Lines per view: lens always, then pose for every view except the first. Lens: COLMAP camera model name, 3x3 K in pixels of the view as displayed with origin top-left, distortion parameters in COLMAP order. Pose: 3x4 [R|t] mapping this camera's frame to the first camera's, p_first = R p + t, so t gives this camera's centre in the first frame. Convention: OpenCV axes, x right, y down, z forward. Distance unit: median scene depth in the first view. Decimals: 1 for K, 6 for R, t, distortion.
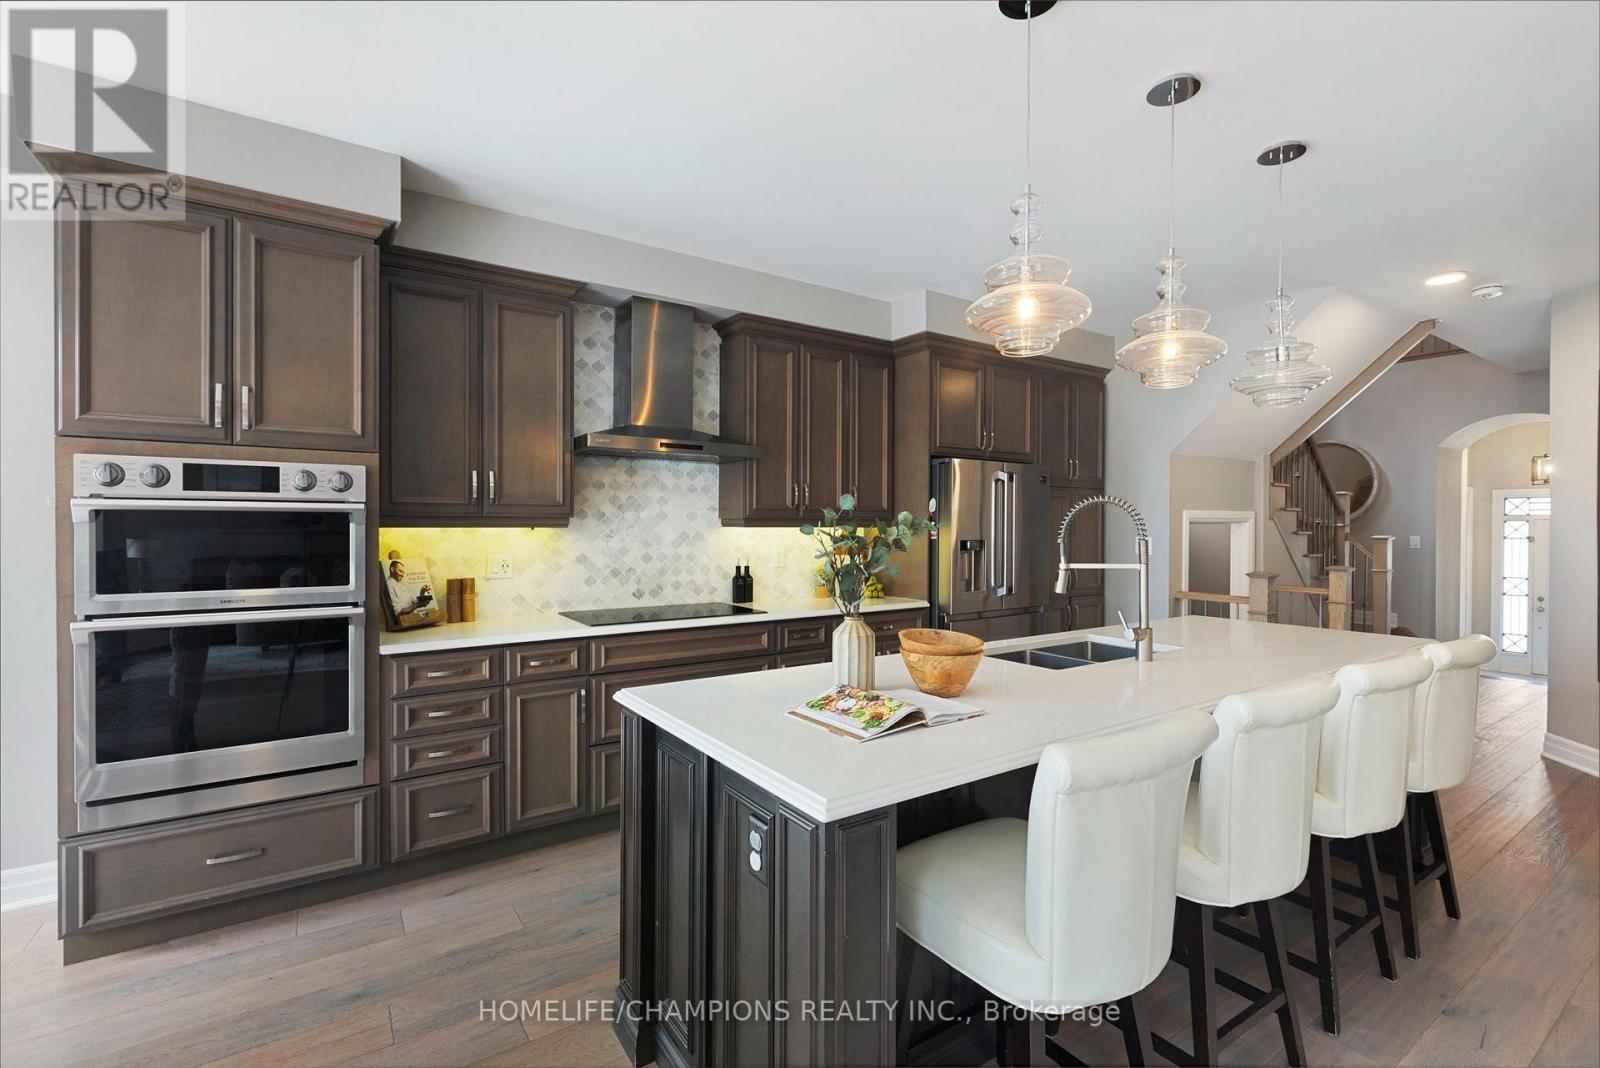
lens RADIAL K [[711.6, 0, 797.0], [0, 711.6, 529.1], [0, 0, 1]] dist [-0.001097, -0.001275]
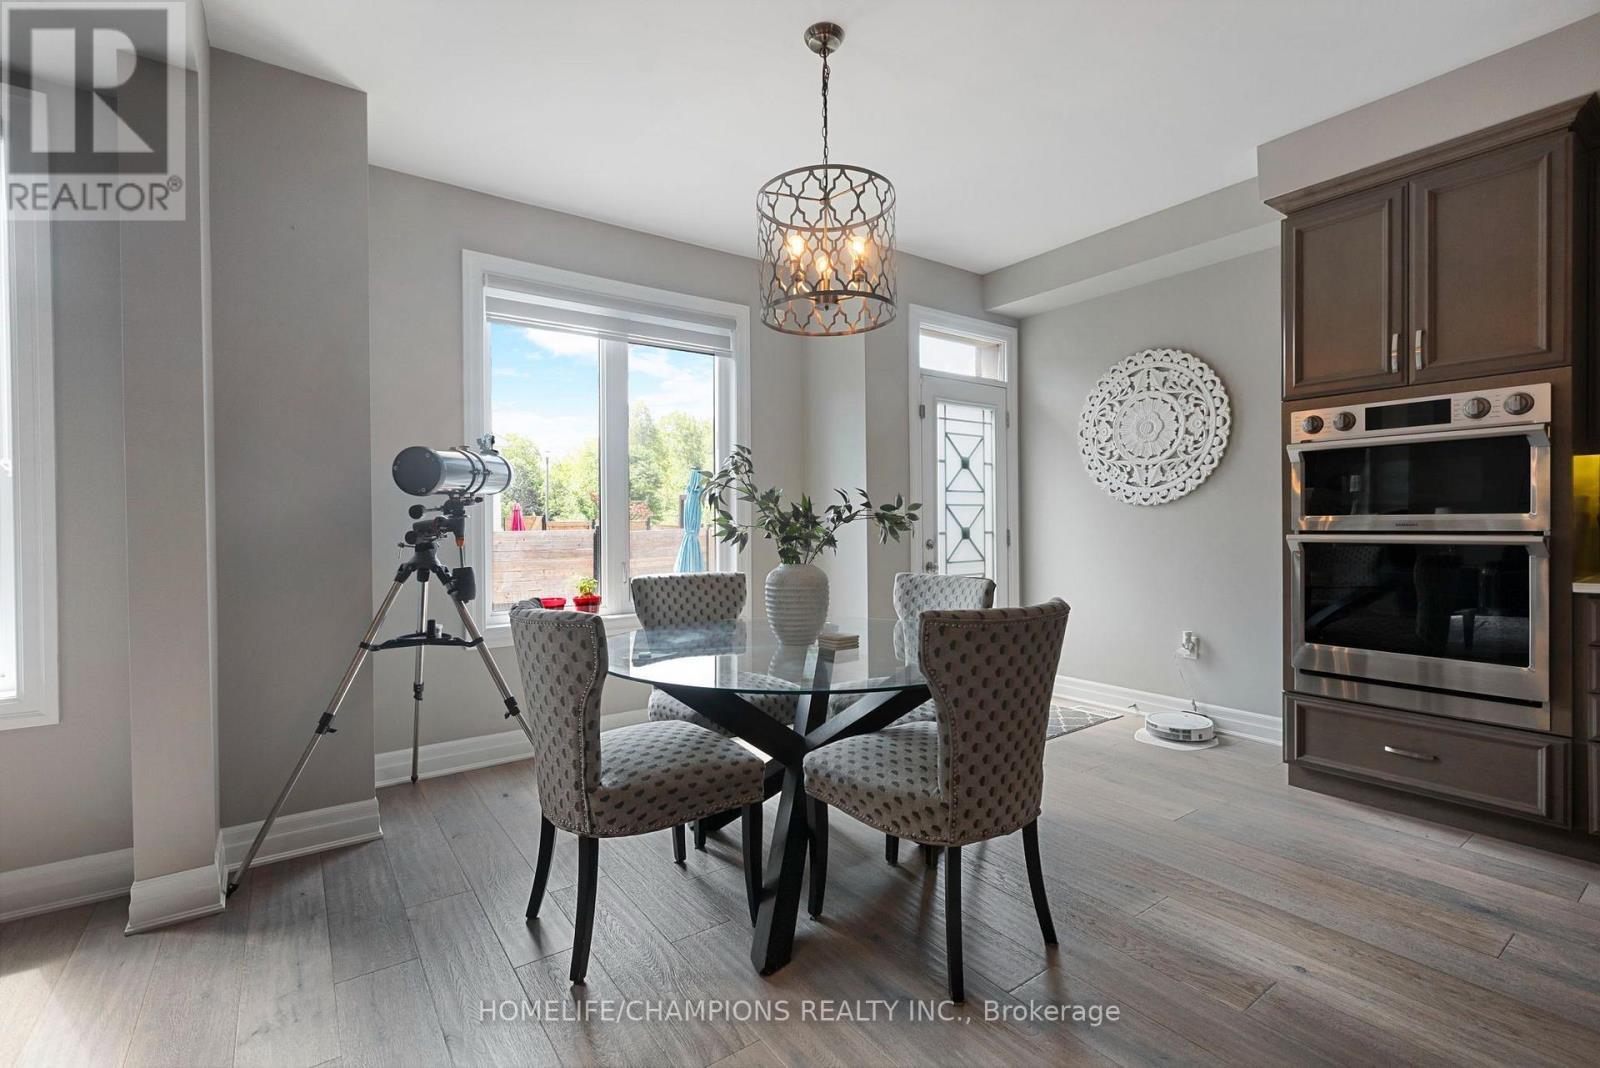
lens RADIAL K [[711.6, 0, 805.2], [0, 711.6, 534.5], [0, 0, 1]] dist [-0.001097, -0.001275]
pose [[0.024139, 0.010648, -0.999652, 0.276567], [0.002333, 0.999940, 0.010707, 0.091828], [0.999706, -0.002590, 0.024113, 0.016810]]
